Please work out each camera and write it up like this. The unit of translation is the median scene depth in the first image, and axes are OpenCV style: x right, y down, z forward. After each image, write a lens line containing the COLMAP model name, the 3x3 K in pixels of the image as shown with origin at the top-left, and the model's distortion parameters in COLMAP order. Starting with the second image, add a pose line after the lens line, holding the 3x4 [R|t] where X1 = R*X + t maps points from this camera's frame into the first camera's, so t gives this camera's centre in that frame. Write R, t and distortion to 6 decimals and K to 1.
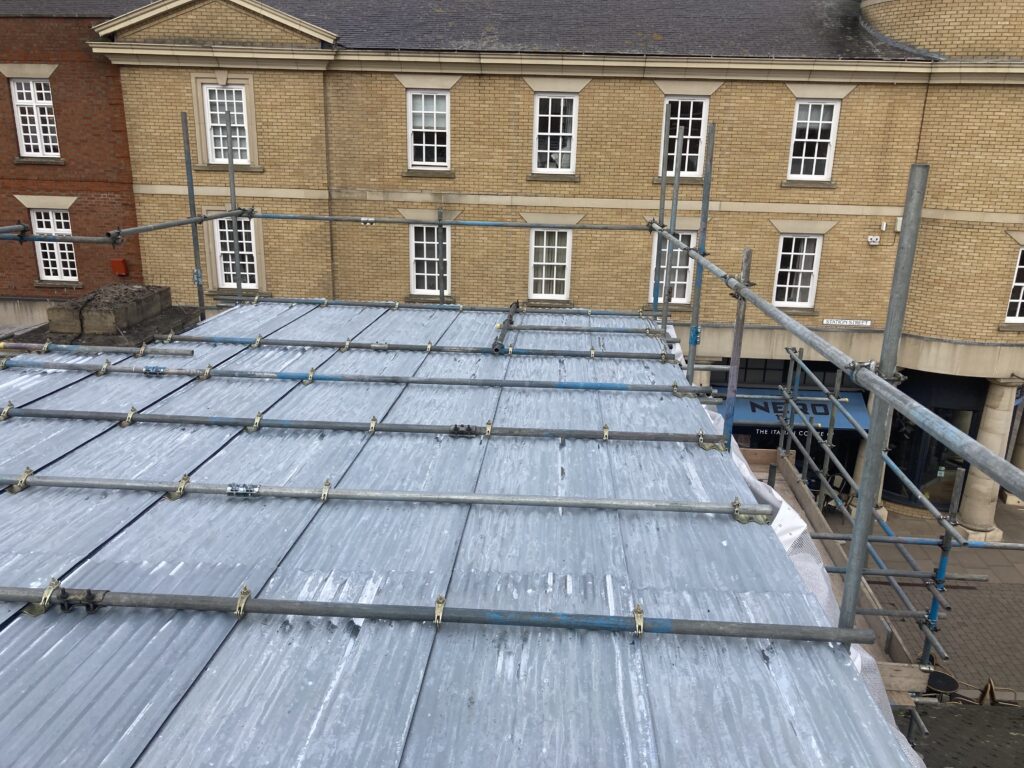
lens RADIAL K [[837.7, 0, 513.9], [0, 837.7, 379.0], [0, 0, 1]] dist [0.002461, 0.010725]
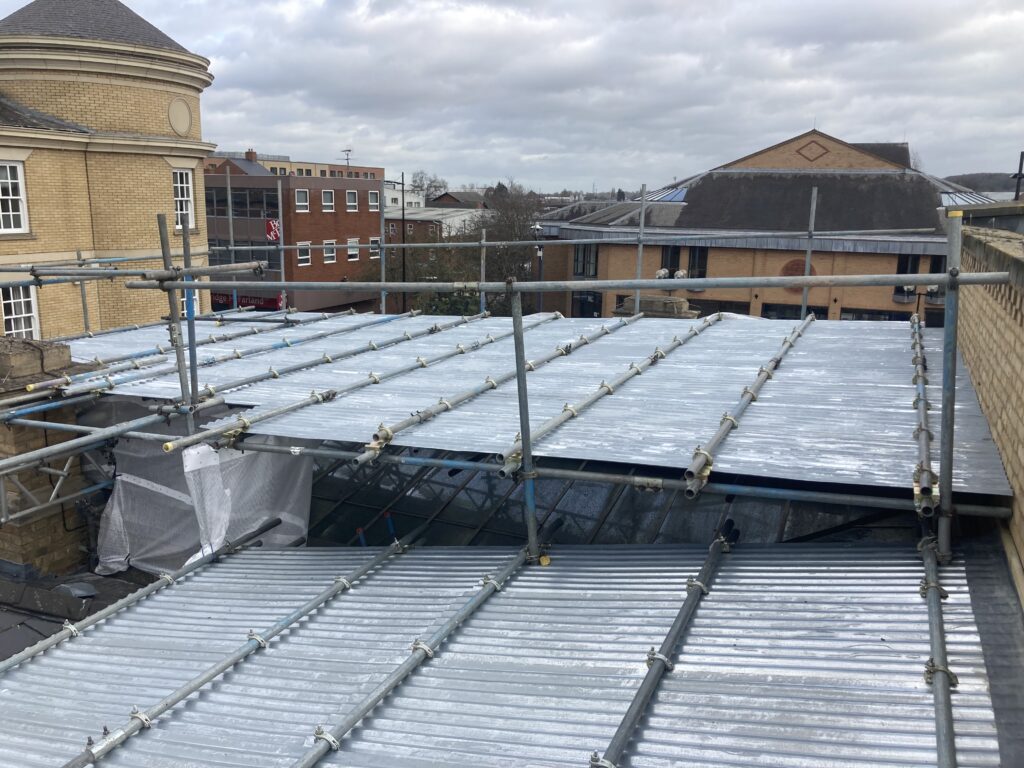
lens RADIAL K [[837.7, 0, 513.9], [0, 837.7, 379.0], [0, 0, 1]] dist [0.002461, 0.010725]
pose [[0.348088, -0.218027, 0.911756, -0.483128], [0.268522, 0.955016, 0.125856, -0.018167], [-0.898182, 0.201018, 0.390974, 0.021714]]
